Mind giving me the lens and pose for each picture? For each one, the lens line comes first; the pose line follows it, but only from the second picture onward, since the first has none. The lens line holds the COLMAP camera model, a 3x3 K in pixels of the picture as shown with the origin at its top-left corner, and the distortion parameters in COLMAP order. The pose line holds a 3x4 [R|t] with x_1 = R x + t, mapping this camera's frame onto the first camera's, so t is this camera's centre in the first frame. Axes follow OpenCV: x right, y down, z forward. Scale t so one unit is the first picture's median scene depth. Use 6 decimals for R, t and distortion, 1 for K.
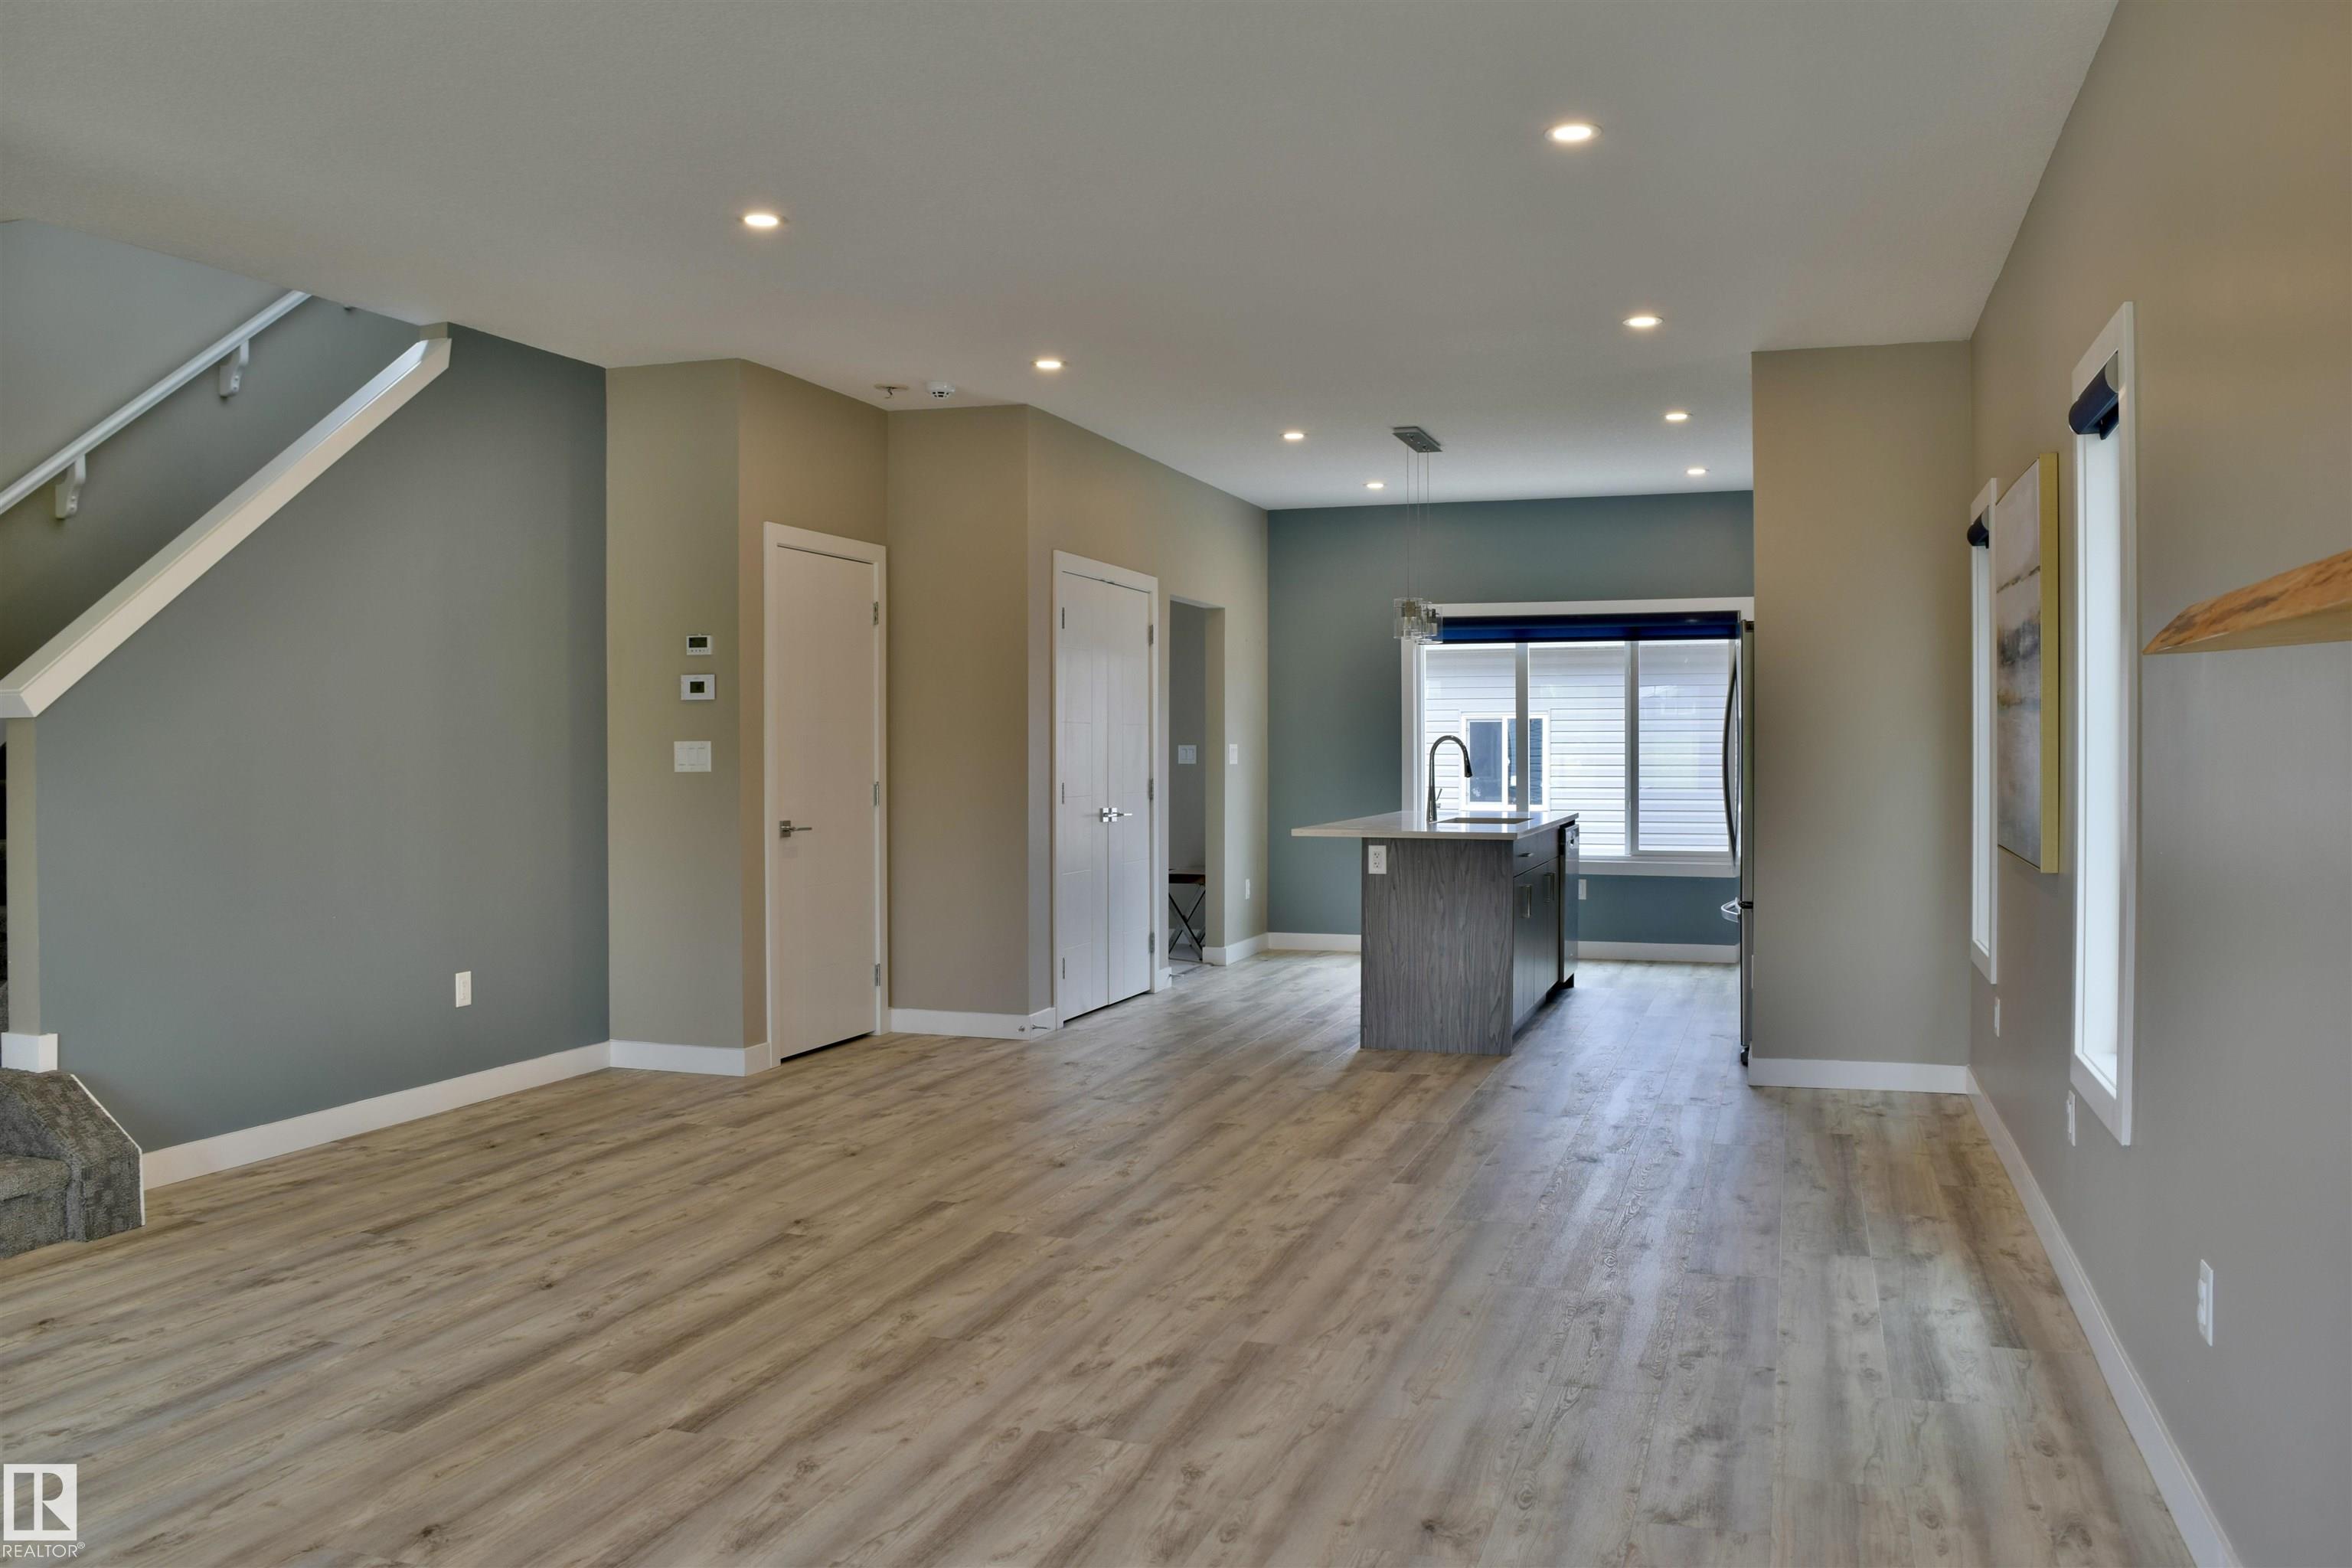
lens RADIAL K [[1839.4, 0, 1170.9], [0, 1839.4, 775.7], [0, 0, 1]] dist [-0.095760, 0.023885]
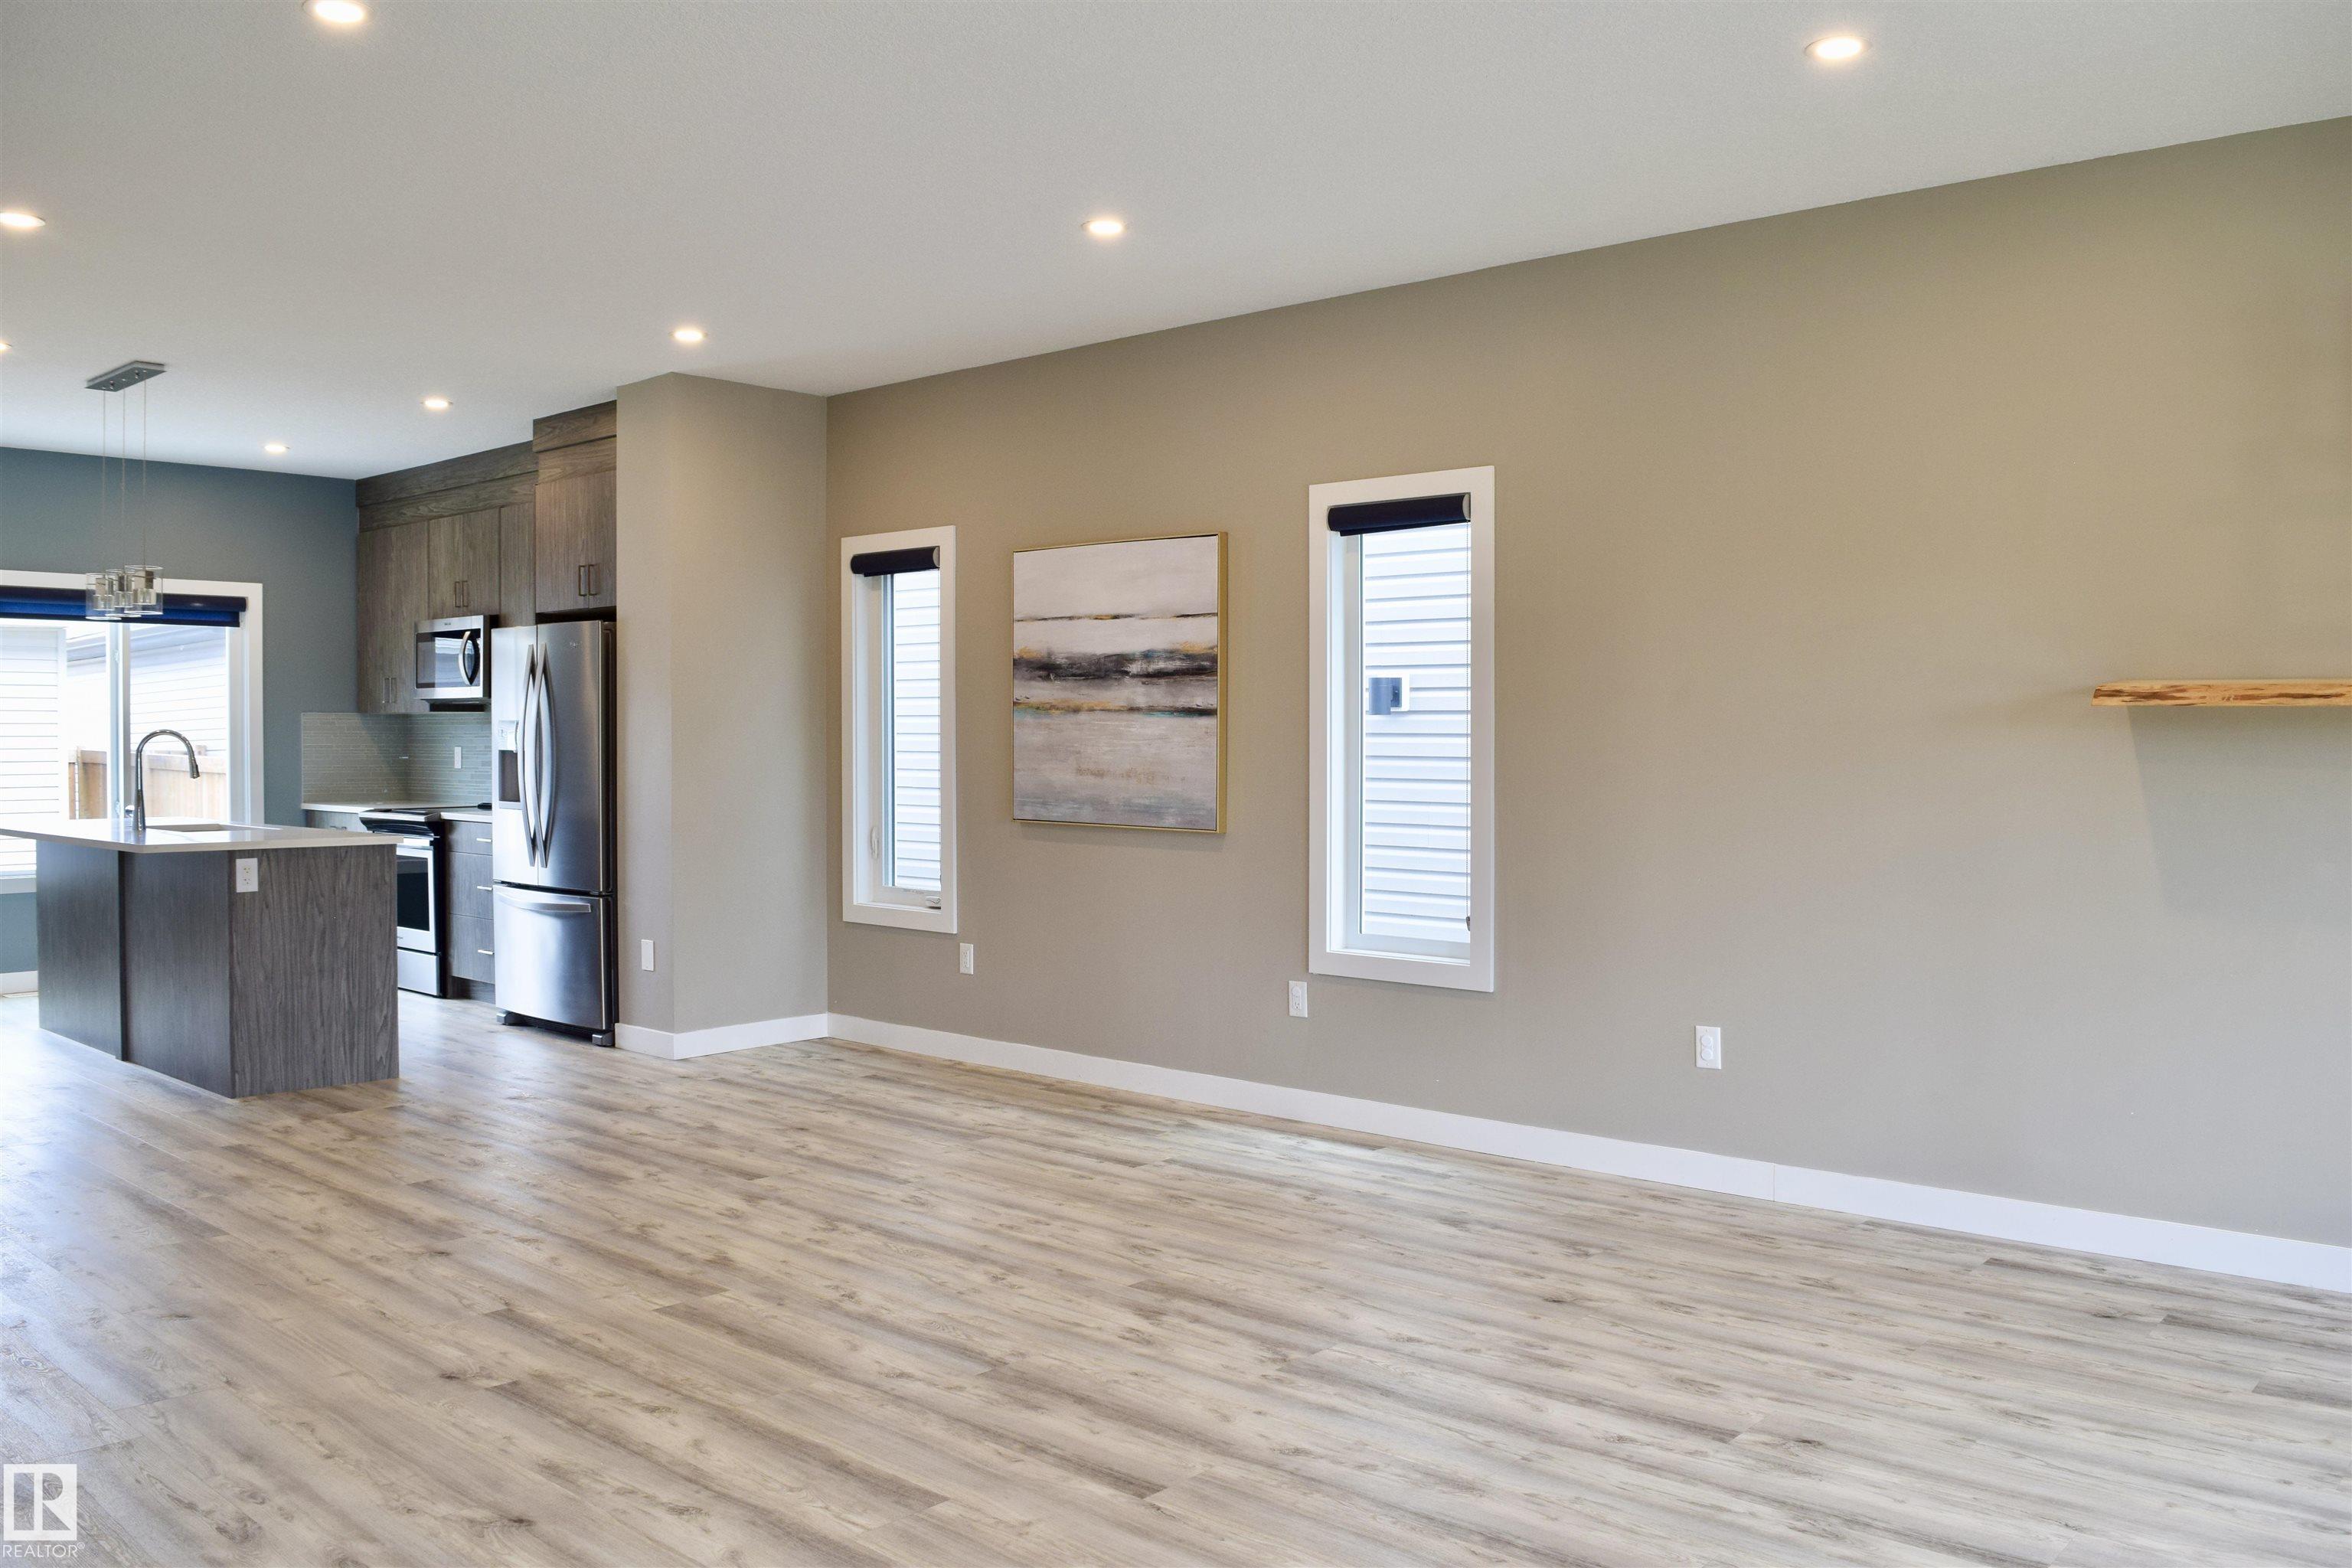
lens RADIAL K [[1839.4, 0, 1169.0], [0, 1839.4, 773.0], [0, 0, 1]] dist [-0.095760, 0.023885]
pose [[0.392236, -0.015753, 0.919730, -0.923619], [0.013624, 0.999843, 0.011315, -0.010078], [-0.919764, 0.008093, 0.392389, 0.525900]]
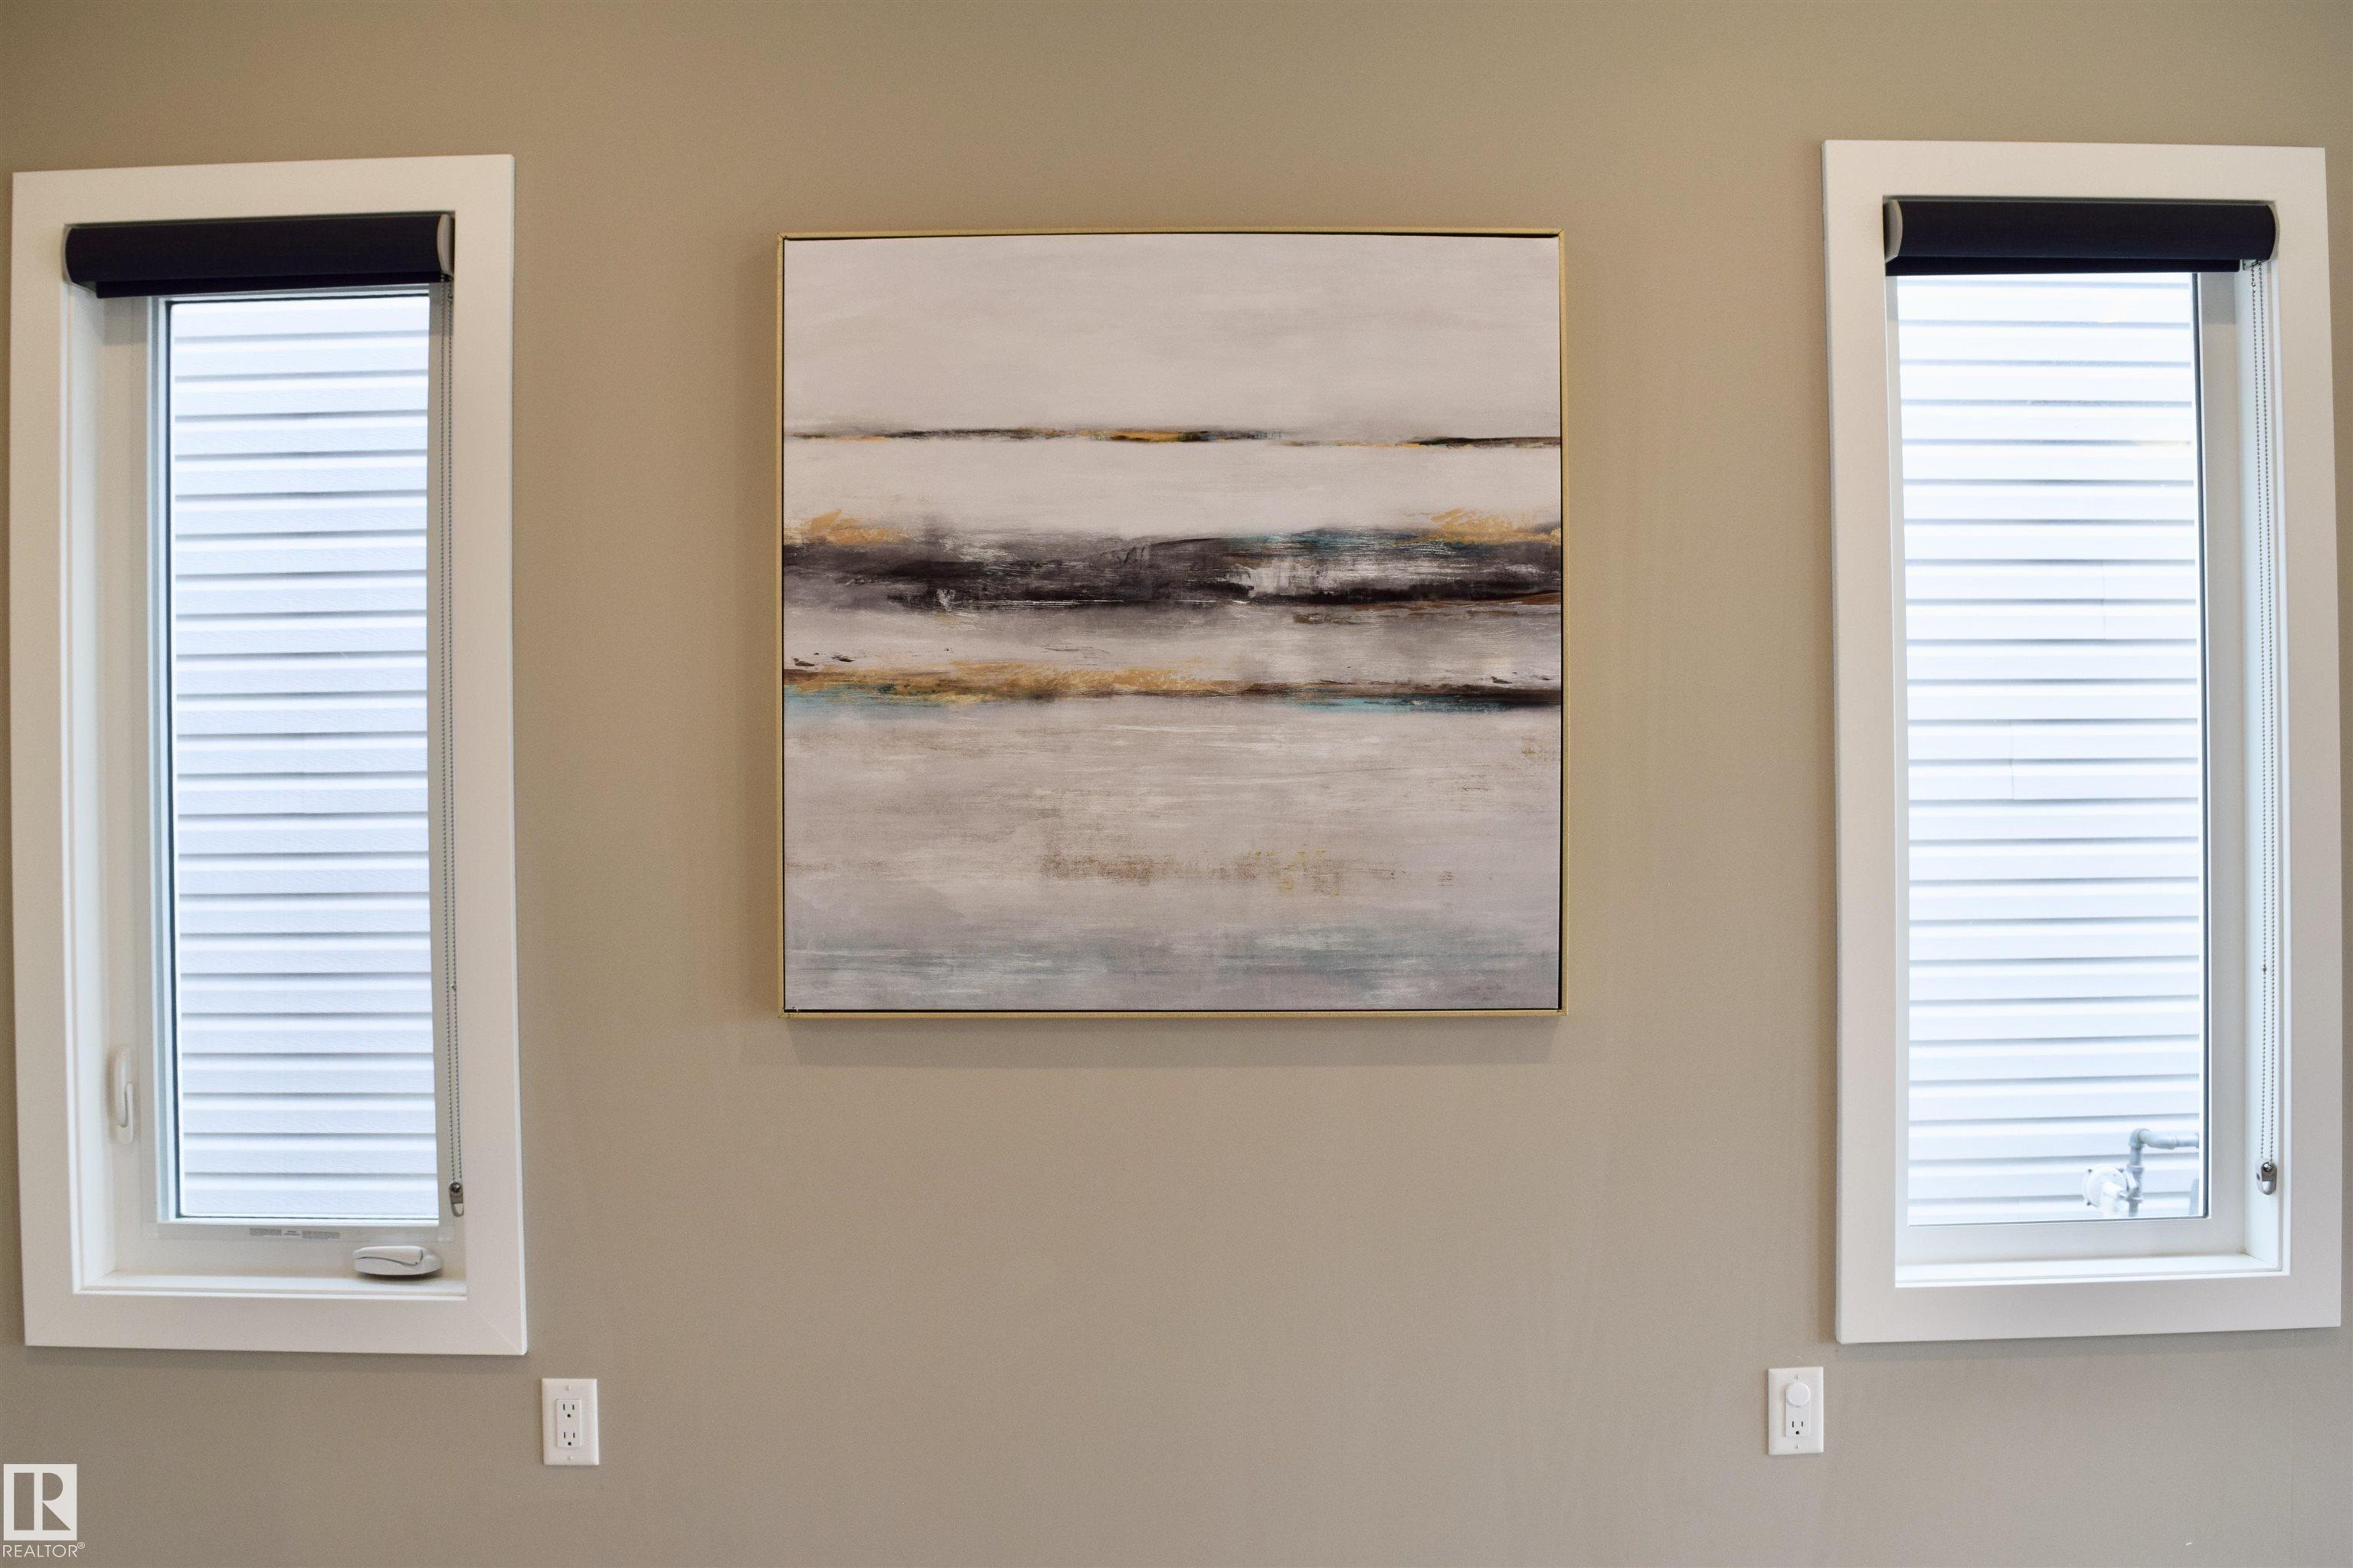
lens RADIAL K [[1840.3, 0, 1172.3], [0, 1840.3, 769.9], [0, 0, 1]] dist [-0.095760, 0.023885]
pose [[-0.320406, 0.005545, 0.947264, 0.011083], [0.027714, 0.999610, 0.003522, -0.025896], [-0.946875, 0.027381, -0.320435, 1.412769]]
